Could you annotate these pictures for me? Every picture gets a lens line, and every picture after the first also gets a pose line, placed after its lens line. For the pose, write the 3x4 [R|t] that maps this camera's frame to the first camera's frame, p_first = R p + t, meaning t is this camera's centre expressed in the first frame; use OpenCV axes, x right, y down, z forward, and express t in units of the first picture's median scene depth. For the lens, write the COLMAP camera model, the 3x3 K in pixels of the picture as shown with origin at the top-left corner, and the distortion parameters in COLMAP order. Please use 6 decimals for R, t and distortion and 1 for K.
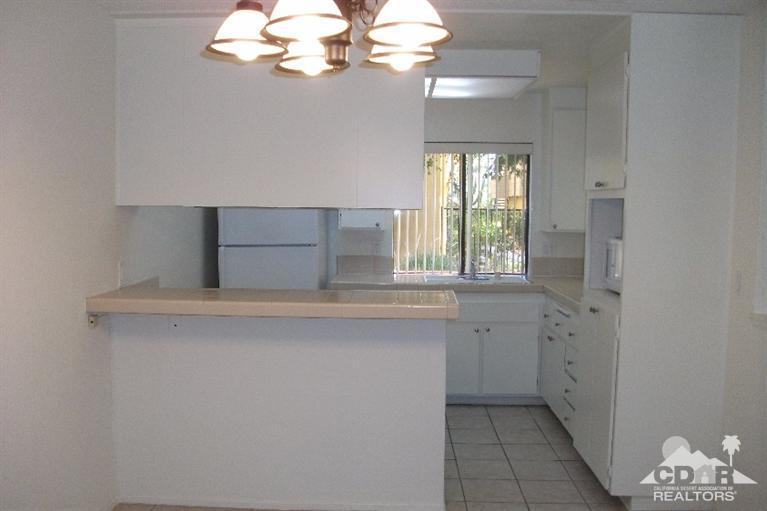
lens RADIAL K [[751.4, 0, 383.5], [0, 751.4, 255.5], [0, 0, 1]] dist [-0.117260, 0.000296]
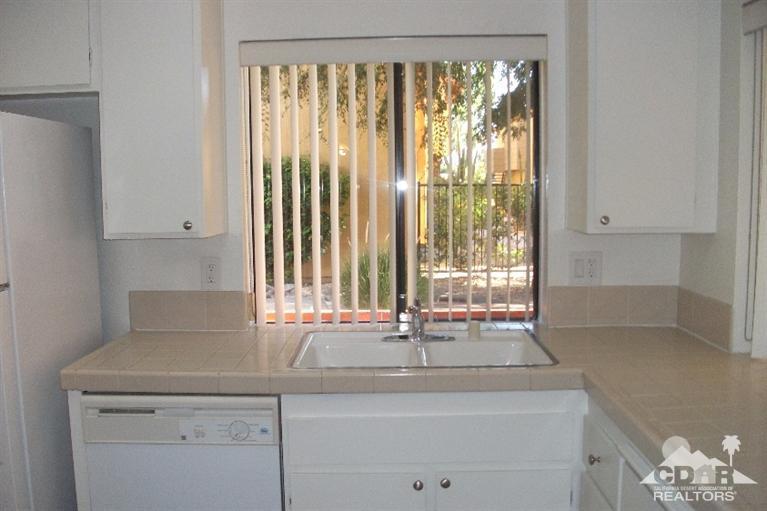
lens RADIAL K [[751.4, 0, 383.5], [0, 751.4, 255.5], [0, 0, 1]] dist [-0.117260, 0.000296]
pose [[0.999836, -0.017760, 0.003461, 0.098003], [0.017647, 0.999380, 0.030450, -0.034063], [-0.003999, -0.030384, 0.999530, 0.554685]]
